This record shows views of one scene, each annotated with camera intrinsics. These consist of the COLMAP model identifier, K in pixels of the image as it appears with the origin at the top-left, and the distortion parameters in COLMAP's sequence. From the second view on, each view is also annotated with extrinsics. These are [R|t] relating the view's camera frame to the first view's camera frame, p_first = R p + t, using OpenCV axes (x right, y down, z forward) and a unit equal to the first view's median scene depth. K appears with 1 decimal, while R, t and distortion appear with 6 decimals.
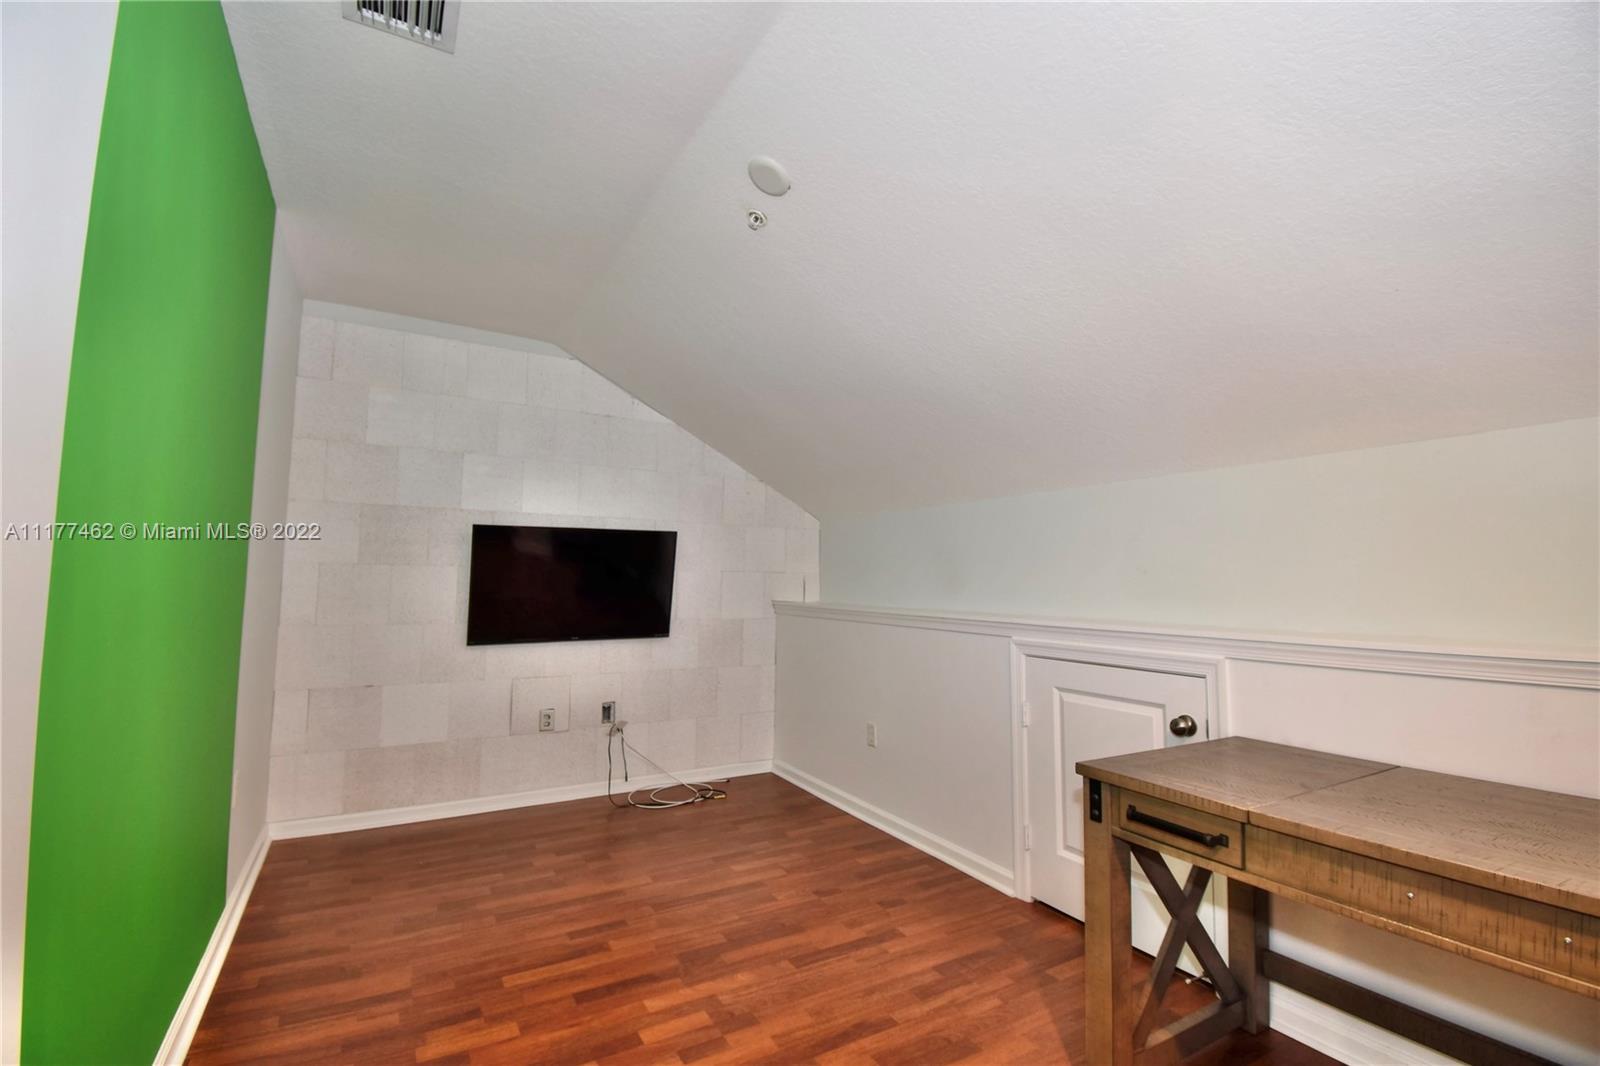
lens RADIAL K [[706.5, 0, 803.3], [0, 706.5, 538.0], [0, 0, 1]] dist [0.025036, -0.023423]
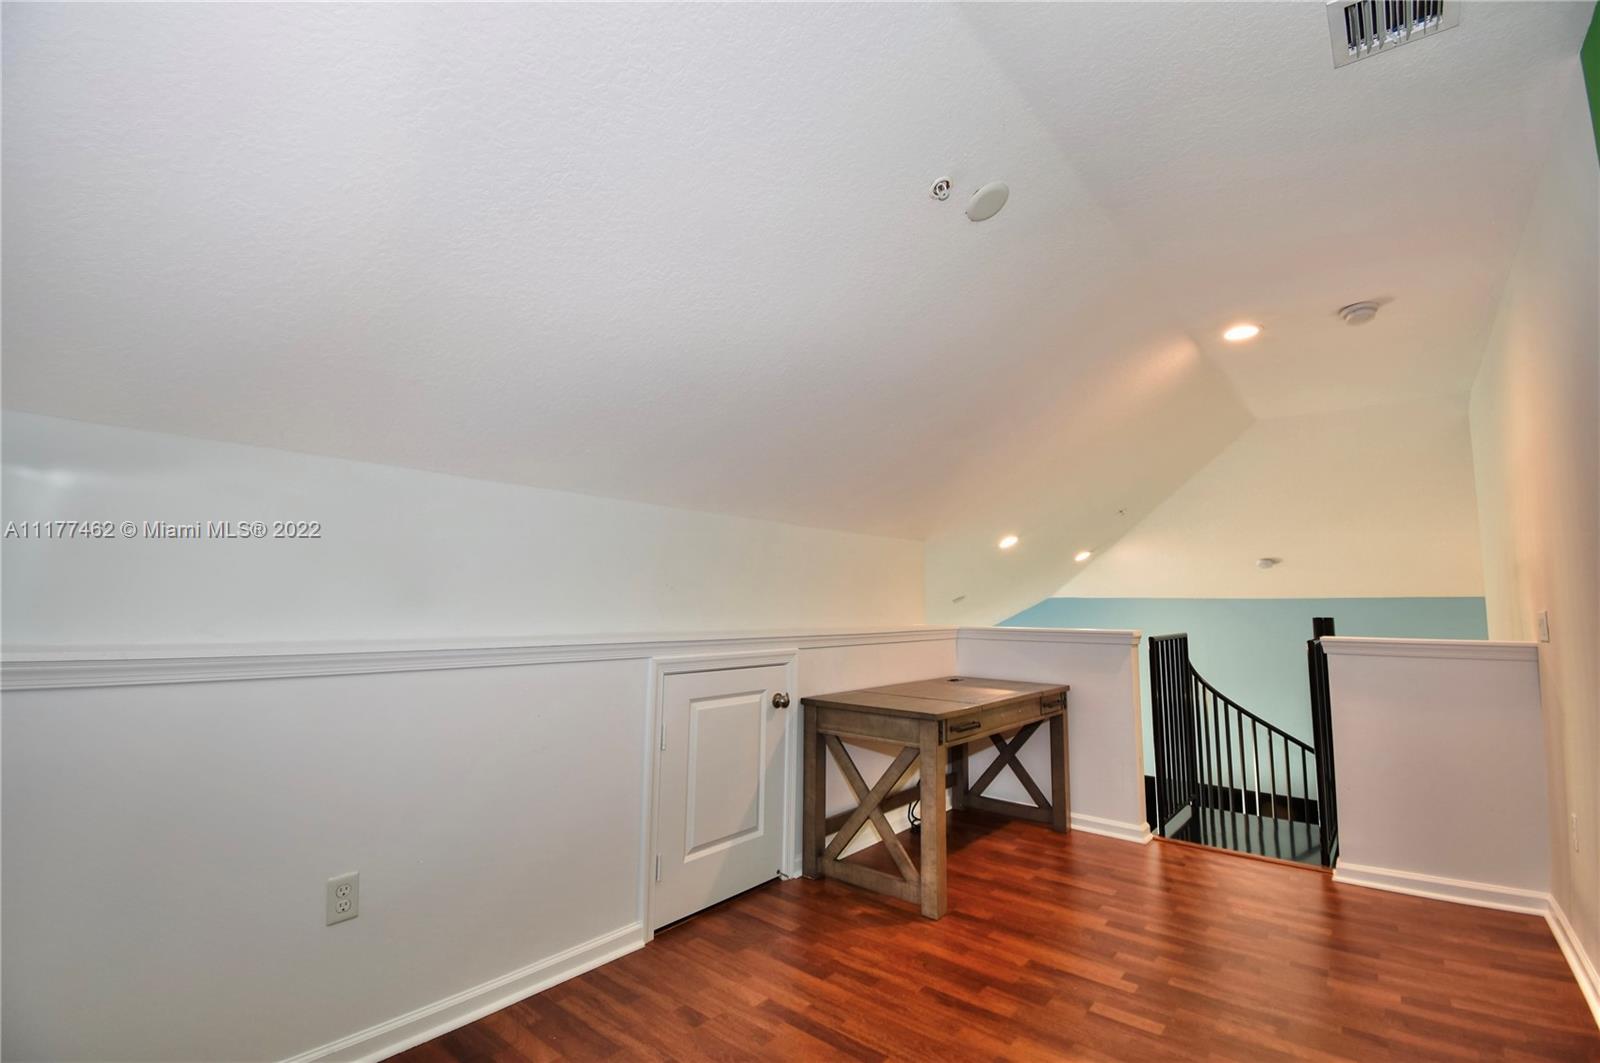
lens RADIAL K [[706.5, 0, 803.3], [0, 706.5, 536.5], [0, 0, 1]] dist [0.025036, -0.023423]
pose [[-0.341626, 0.073672, 0.936944, -0.773156], [-0.077481, 0.991322, -0.106199, 0.079917], [-0.936637, -0.108875, -0.332953, 1.365191]]
